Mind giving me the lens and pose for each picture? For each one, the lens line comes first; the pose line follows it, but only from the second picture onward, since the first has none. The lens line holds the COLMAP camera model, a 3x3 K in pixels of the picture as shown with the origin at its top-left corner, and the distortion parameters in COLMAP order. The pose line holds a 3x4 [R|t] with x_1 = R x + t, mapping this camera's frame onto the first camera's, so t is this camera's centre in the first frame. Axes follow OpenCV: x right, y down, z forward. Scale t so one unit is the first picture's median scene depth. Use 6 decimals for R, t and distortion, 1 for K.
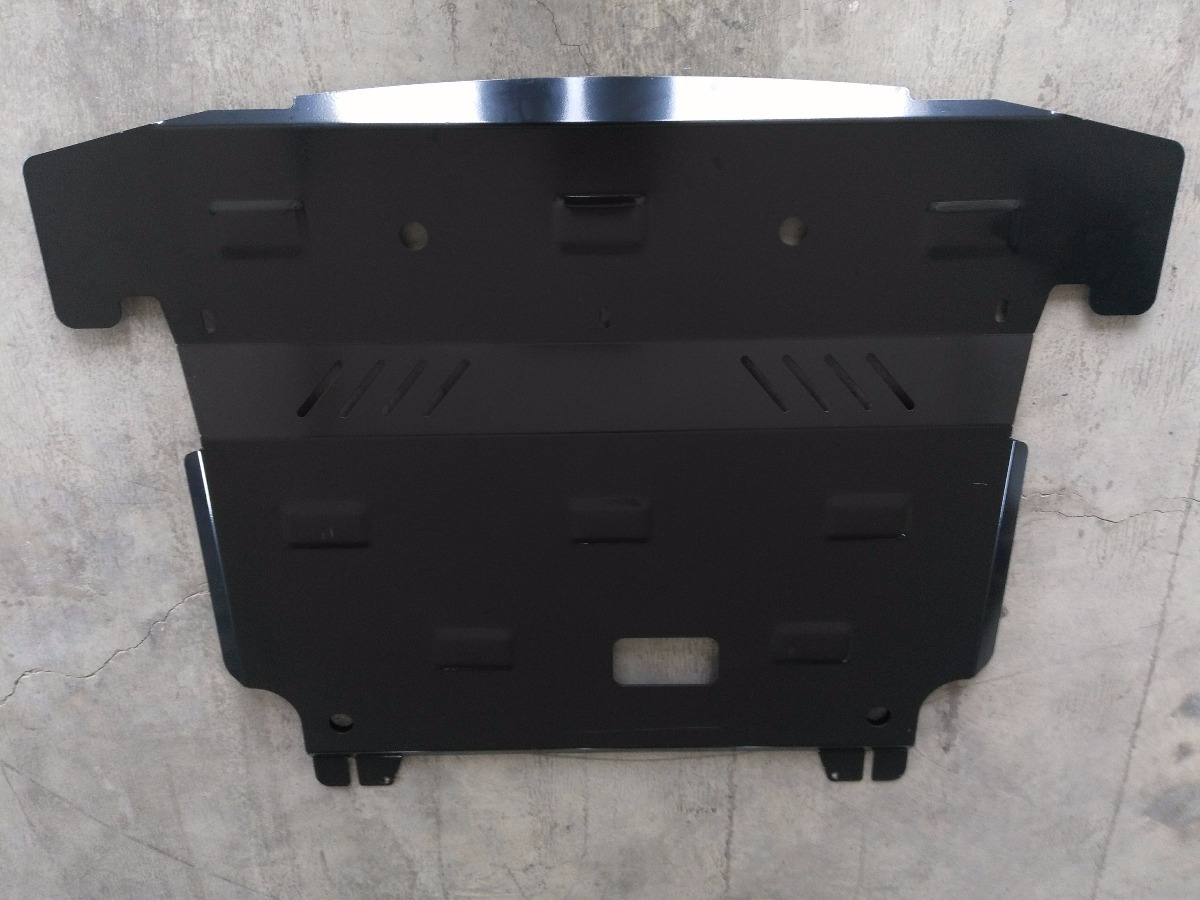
lens RADIAL K [[997.6, 0, 600.0], [0, 997.6, 450.0], [0, 0, 1]] dist [-0.011633, -0.019490]
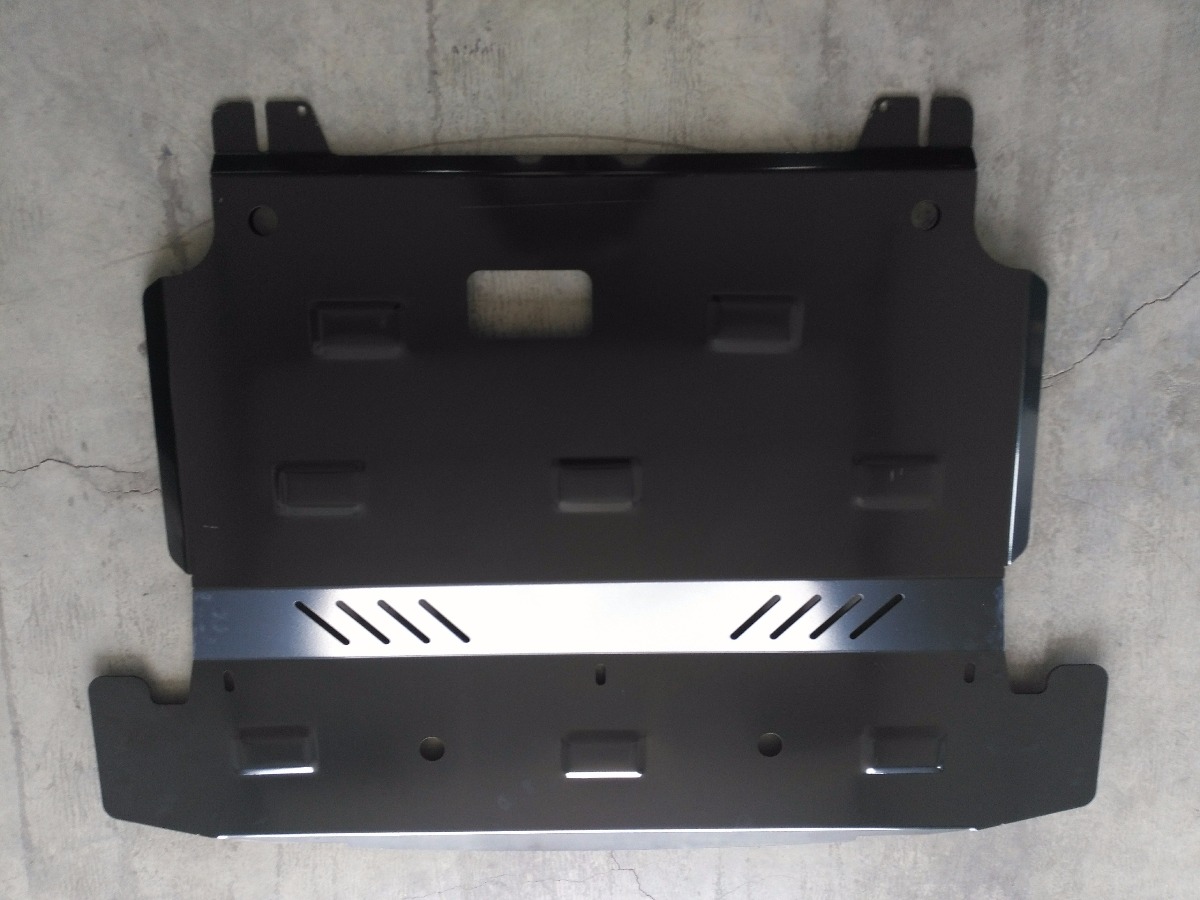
lens RADIAL K [[997.6, 0, 600.0], [0, 997.6, 450.0], [0, 0, 1]] dist [-0.011633, -0.019490]
pose [[-0.999930, -0.001812, -0.011733, 0.015877], [0.008281, -0.814597, -0.579969, 0.620777], [-0.008507, -0.580025, 0.814554, 0.242735]]
